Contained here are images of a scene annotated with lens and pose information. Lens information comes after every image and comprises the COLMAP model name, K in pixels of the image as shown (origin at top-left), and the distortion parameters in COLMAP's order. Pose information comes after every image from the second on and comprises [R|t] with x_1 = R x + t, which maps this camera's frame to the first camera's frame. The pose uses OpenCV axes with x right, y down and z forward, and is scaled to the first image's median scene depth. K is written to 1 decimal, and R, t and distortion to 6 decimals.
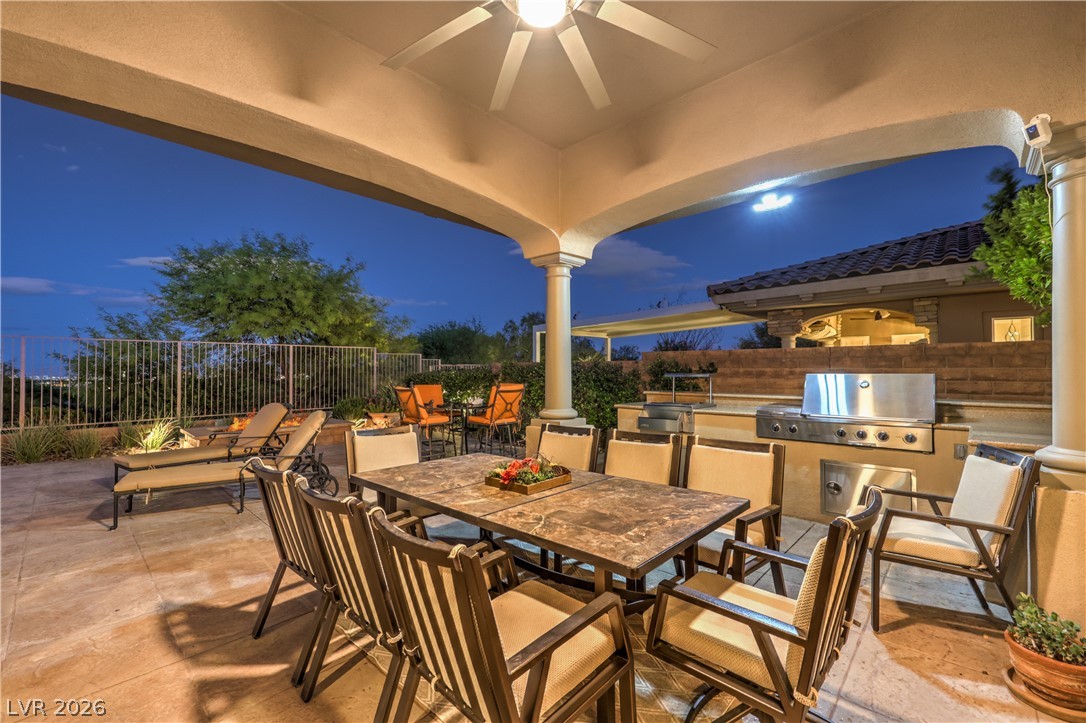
lens RADIAL K [[447.1, 0, 556.2], [0, 447.1, 358.1], [0, 0, 1]] dist [0.000370, 0.000008]
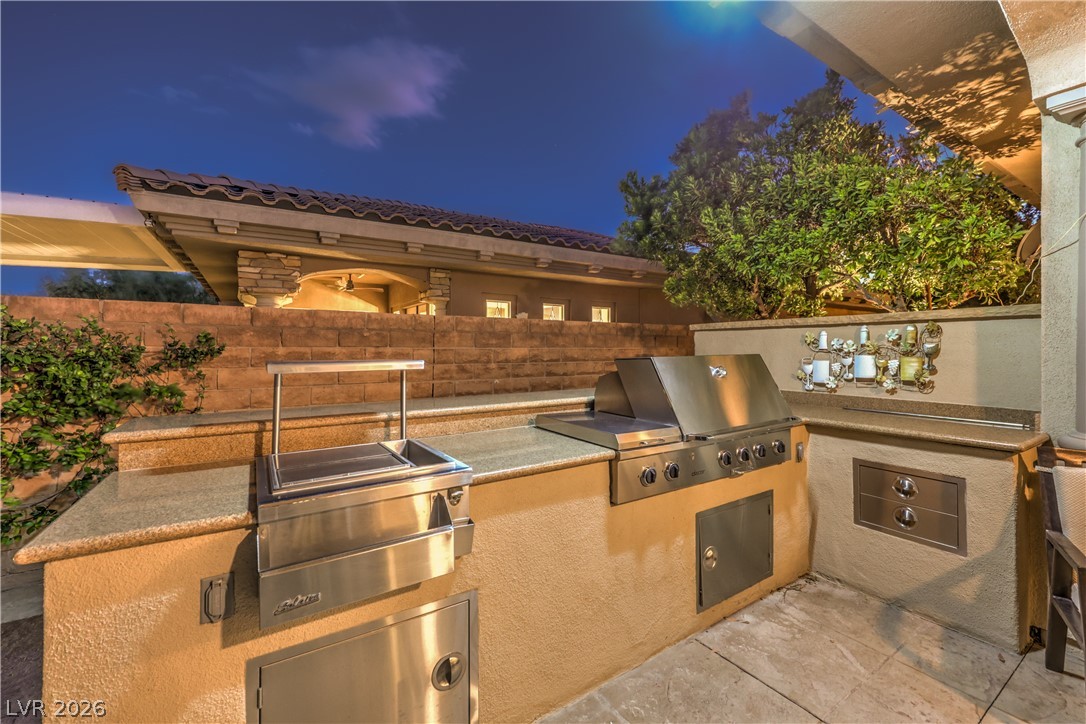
lens RADIAL K [[449.5, 0, 543.1], [0, 449.5, 351.5], [0, 0, 1]] dist [-0.000622, -0.000185]
pose [[0.248746, -0.004520, 0.968558, 0.009024], [-0.024400, 0.999643, 0.010931, 0.016640], [-0.968261, -0.026352, 0.248547, 0.662319]]
